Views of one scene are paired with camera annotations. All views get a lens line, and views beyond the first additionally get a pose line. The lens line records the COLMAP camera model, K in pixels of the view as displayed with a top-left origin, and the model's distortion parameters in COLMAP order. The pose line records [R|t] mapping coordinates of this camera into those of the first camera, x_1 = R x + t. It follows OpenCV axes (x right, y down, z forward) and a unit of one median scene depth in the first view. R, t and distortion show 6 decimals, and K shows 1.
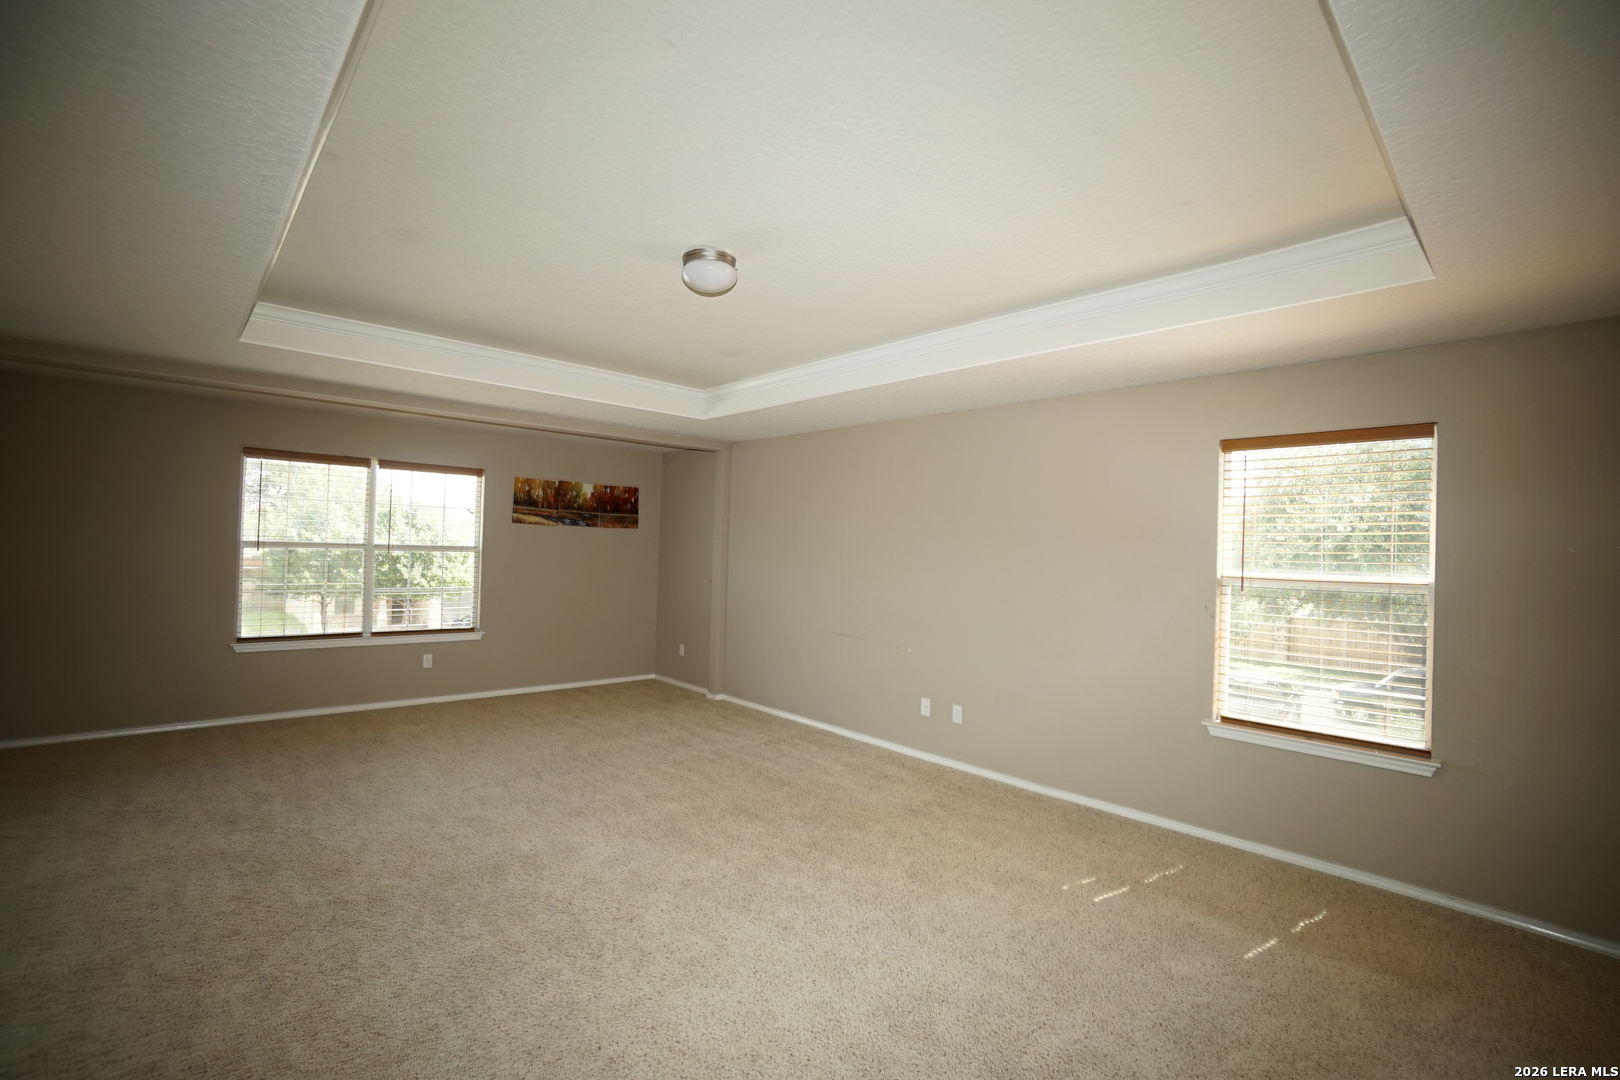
lens RADIAL K [[717.0, 0, 806.5], [0, 717.0, 541.3], [0, 0, 1]] dist [-0.056935, 0.022375]
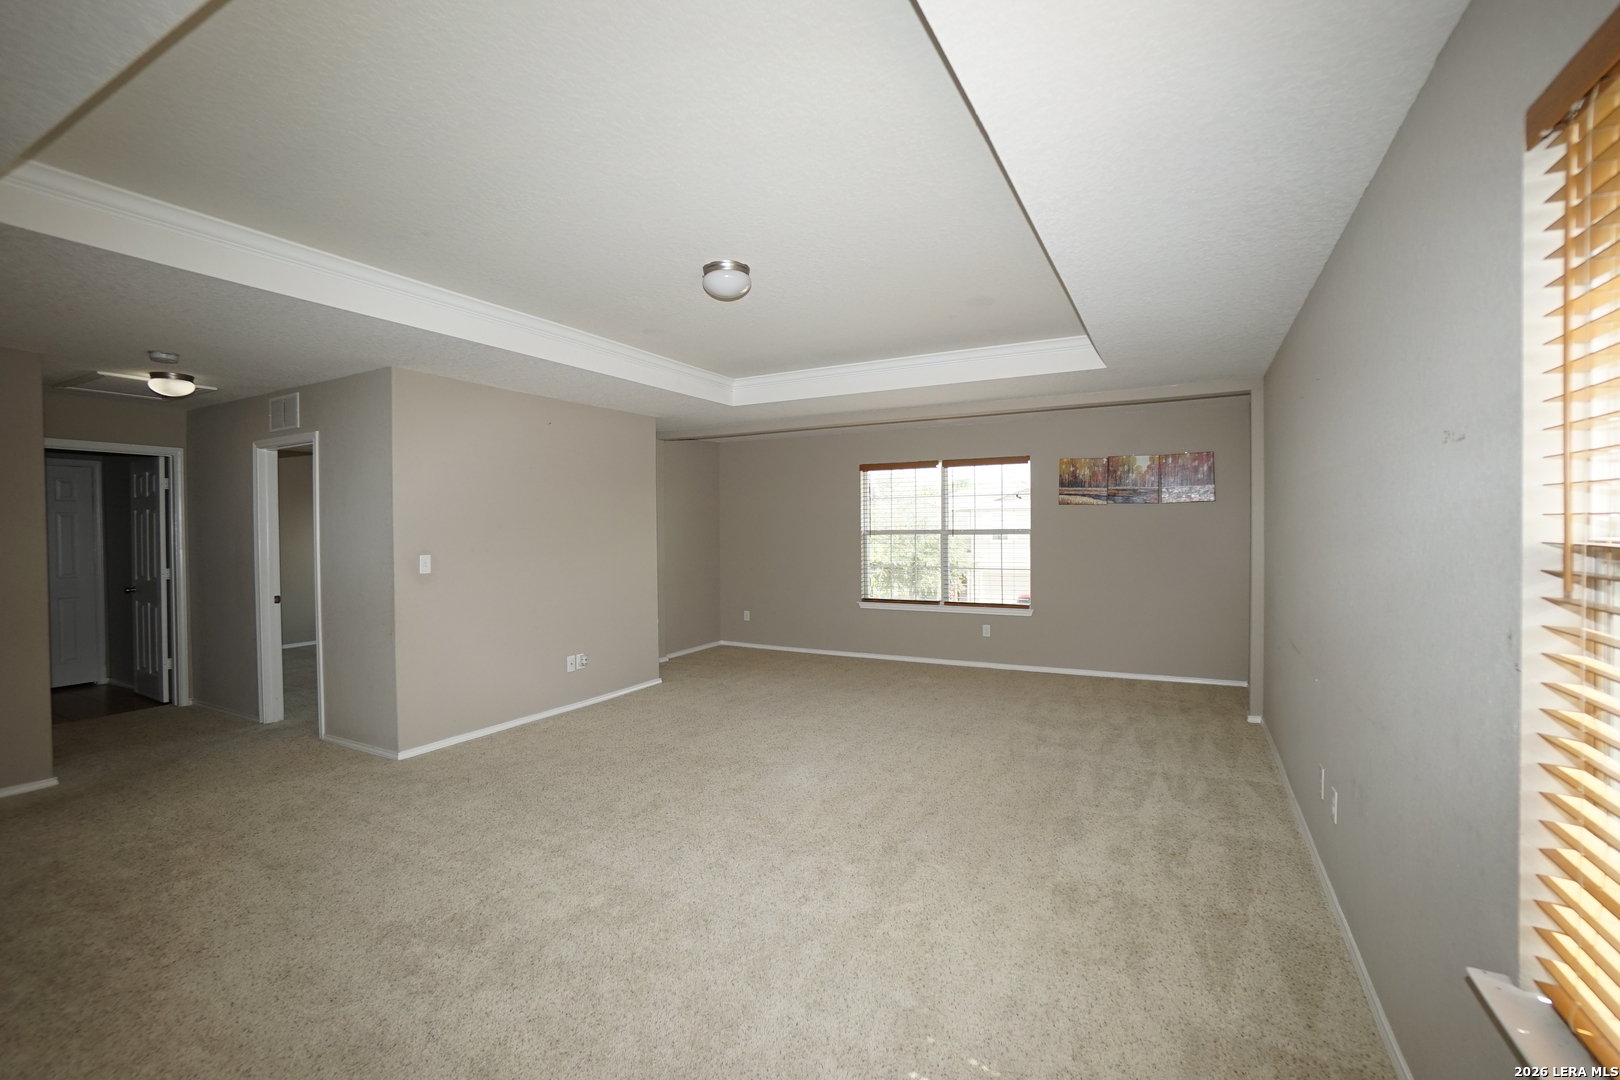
lens RADIAL K [[717.0, 0, 806.5], [0, 717.0, 541.3], [0, 0, 1]] dist [-0.056935, 0.022375]
pose [[0.331512, -0.016606, -0.943305, 0.482732], [0.030234, 0.999519, -0.006971, 0.025411], [0.942966, -0.026209, 0.331855, 0.362205]]
